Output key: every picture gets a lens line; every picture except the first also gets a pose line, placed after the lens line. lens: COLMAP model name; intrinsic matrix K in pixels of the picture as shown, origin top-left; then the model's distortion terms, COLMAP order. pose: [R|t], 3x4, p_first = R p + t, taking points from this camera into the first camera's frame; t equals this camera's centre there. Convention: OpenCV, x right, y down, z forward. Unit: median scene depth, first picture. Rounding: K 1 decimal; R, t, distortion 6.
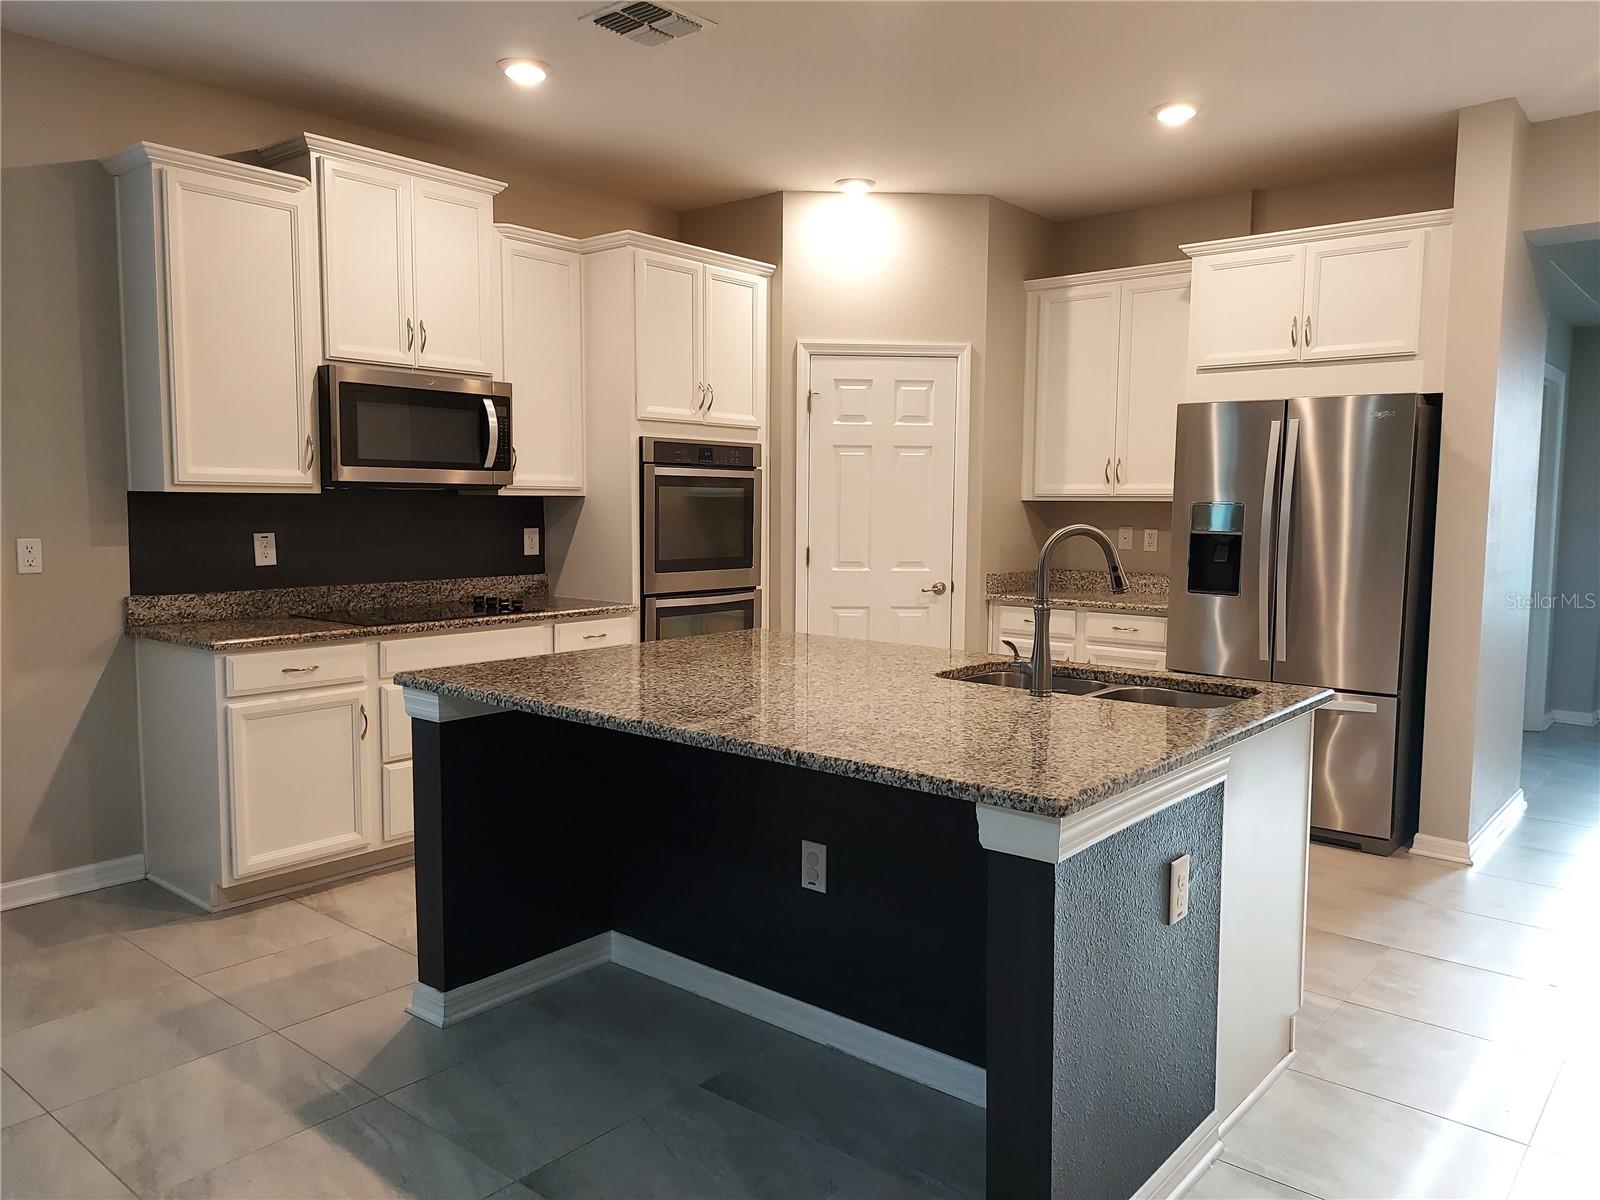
lens RADIAL K [[1156.3, 0, 800.0], [0, 1156.3, 600.0], [0, 0, 1]] dist [0.058333, -0.066552]
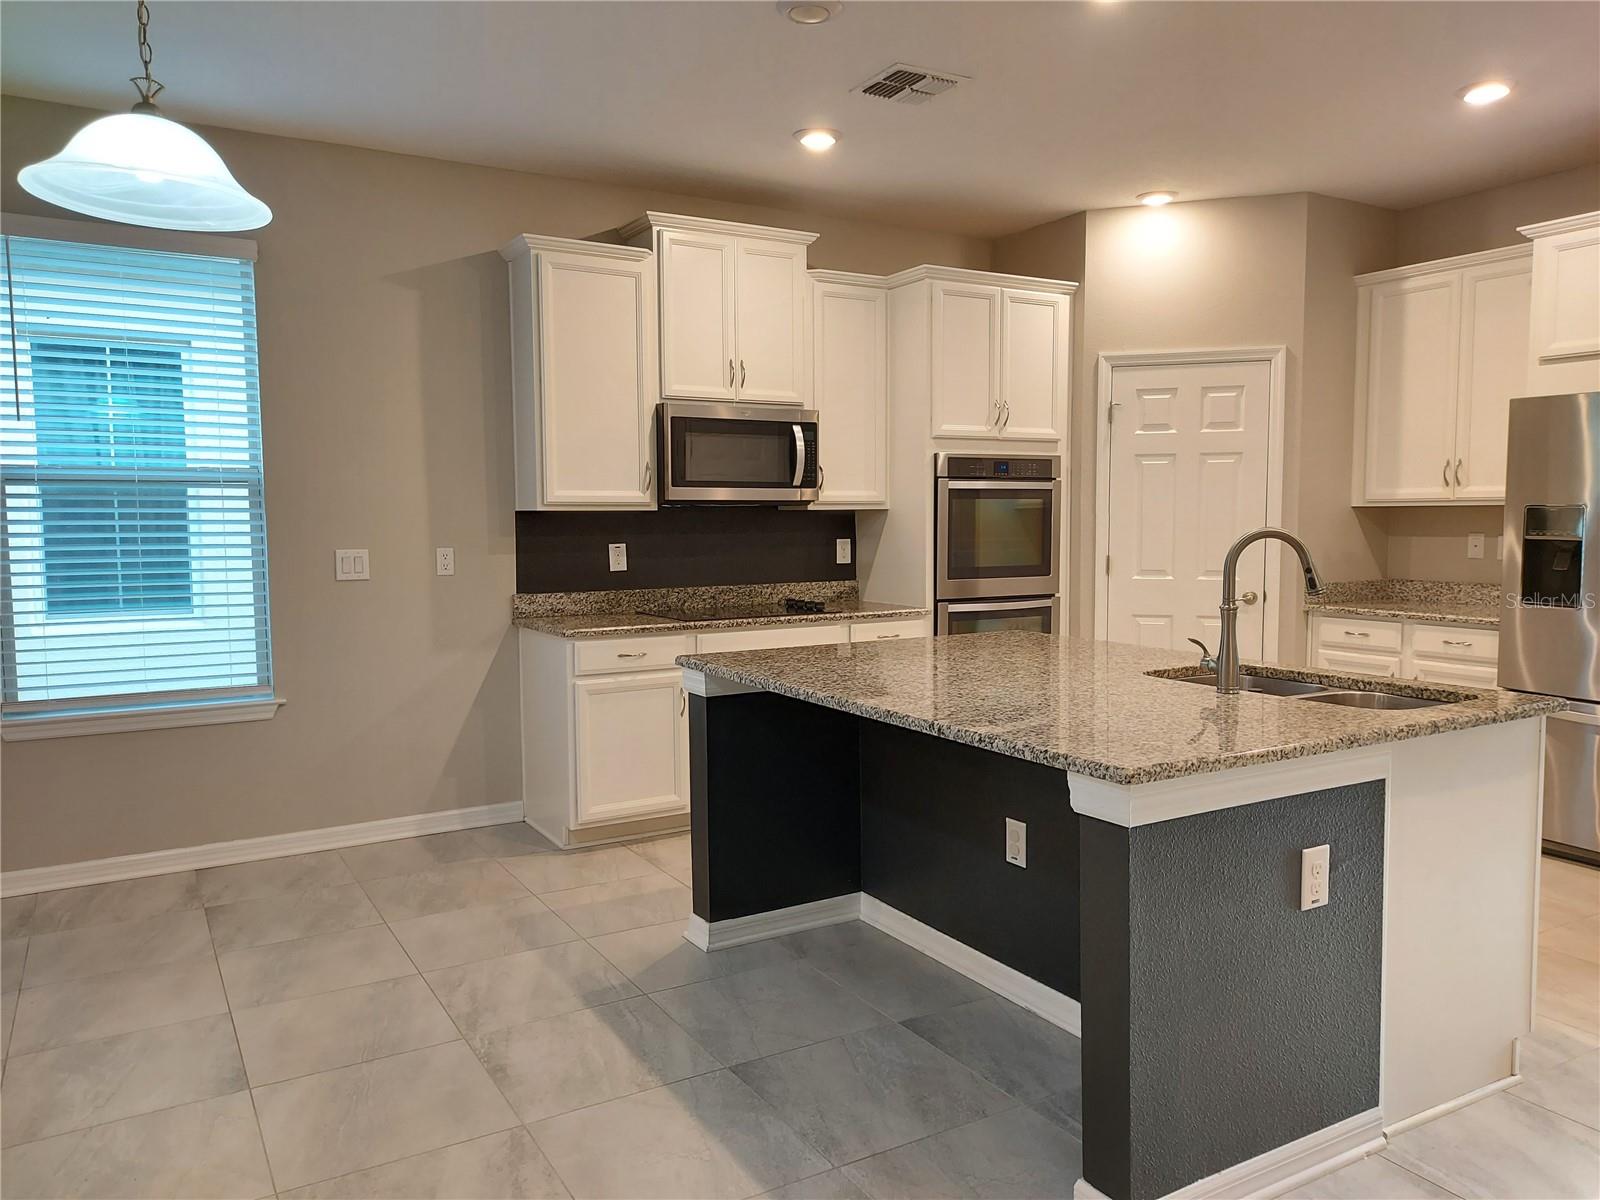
lens RADIAL K [[1156.3, 0, 800.0], [0, 1156.3, 600.0], [0, 0, 1]] dist [0.058333, -0.066552]
pose [[0.942662, 0.011377, -0.333555, 0.119953], [-0.015589, 0.999829, -0.009955, 0.009913], [0.333385, 0.014584, 0.942678, -0.067337]]
